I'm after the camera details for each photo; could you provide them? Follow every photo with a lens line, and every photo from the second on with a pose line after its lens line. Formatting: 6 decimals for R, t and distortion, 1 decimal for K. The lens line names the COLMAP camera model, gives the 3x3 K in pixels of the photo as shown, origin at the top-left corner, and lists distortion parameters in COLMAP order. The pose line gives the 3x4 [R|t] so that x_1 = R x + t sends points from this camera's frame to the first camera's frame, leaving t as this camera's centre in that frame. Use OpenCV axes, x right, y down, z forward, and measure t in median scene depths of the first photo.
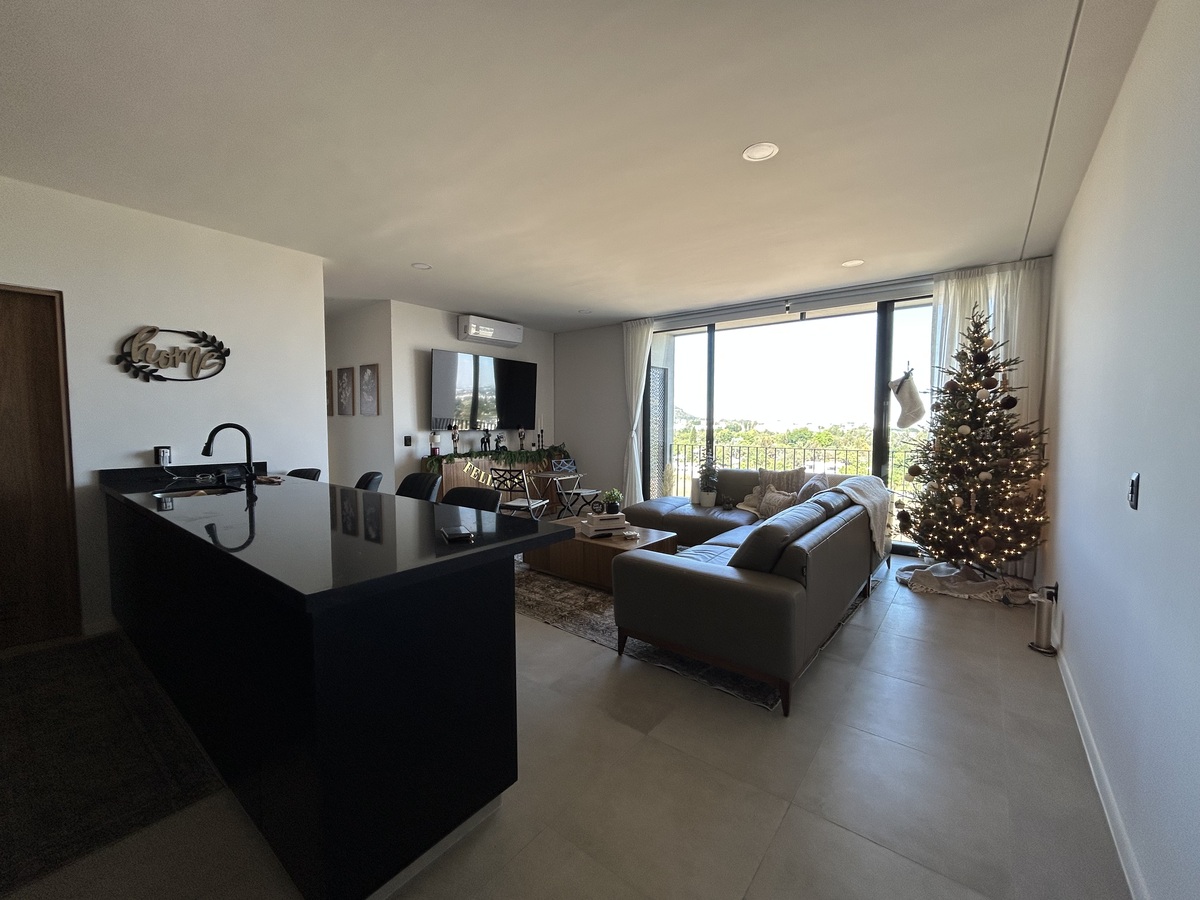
lens RADIAL K [[485.4, 0, 600.8], [0, 485.4, 448.6], [0, 0, 1]] dist [-0.000976, -0.000089]
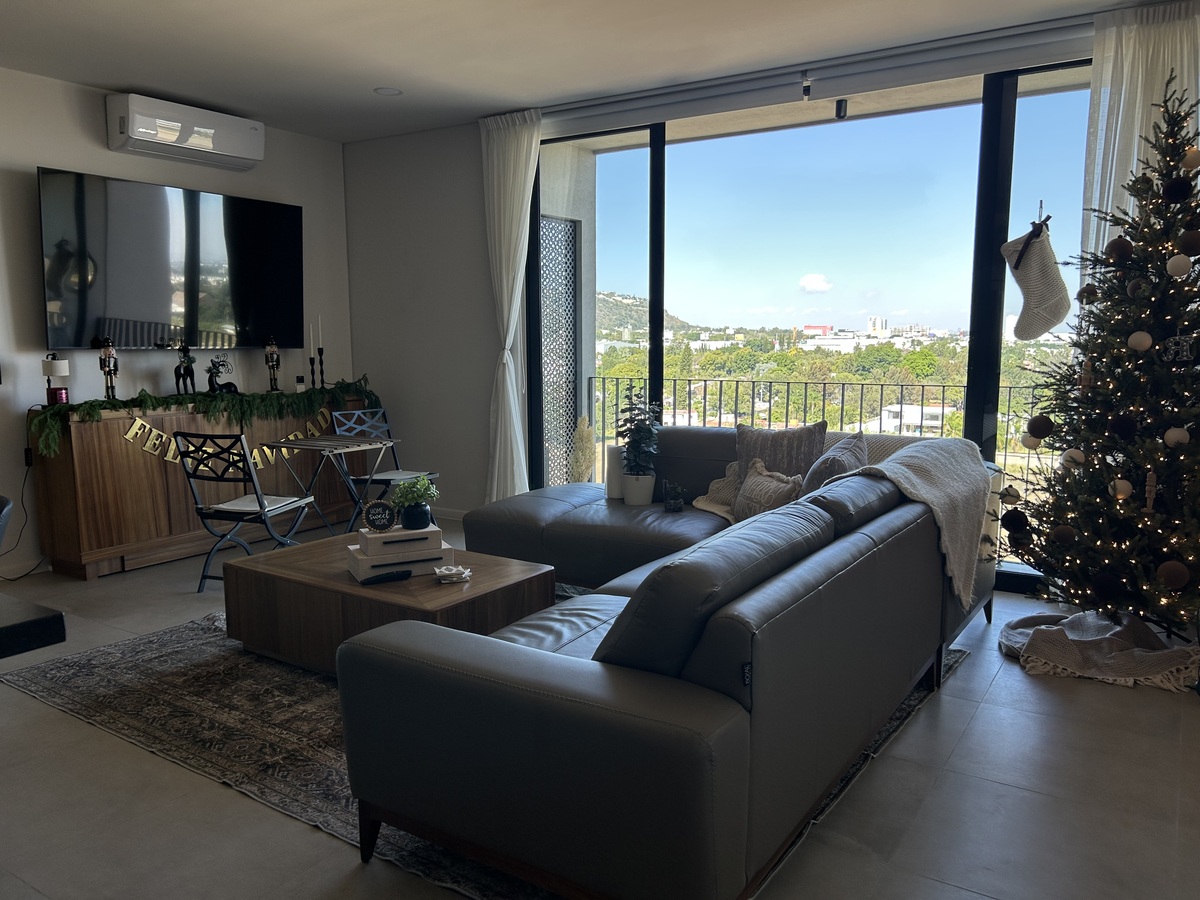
lens RADIAL K [[897.7, 0, 601.8], [0, 897.7, 455.4], [0, 0, 1]] dist [0.068702, -0.084664]
pose [[0.995750, -0.016610, 0.090587, 0.115527], [0.009475, 0.996859, 0.078631, -0.001292], [-0.091609, -0.077438, 0.992780, 0.123702]]
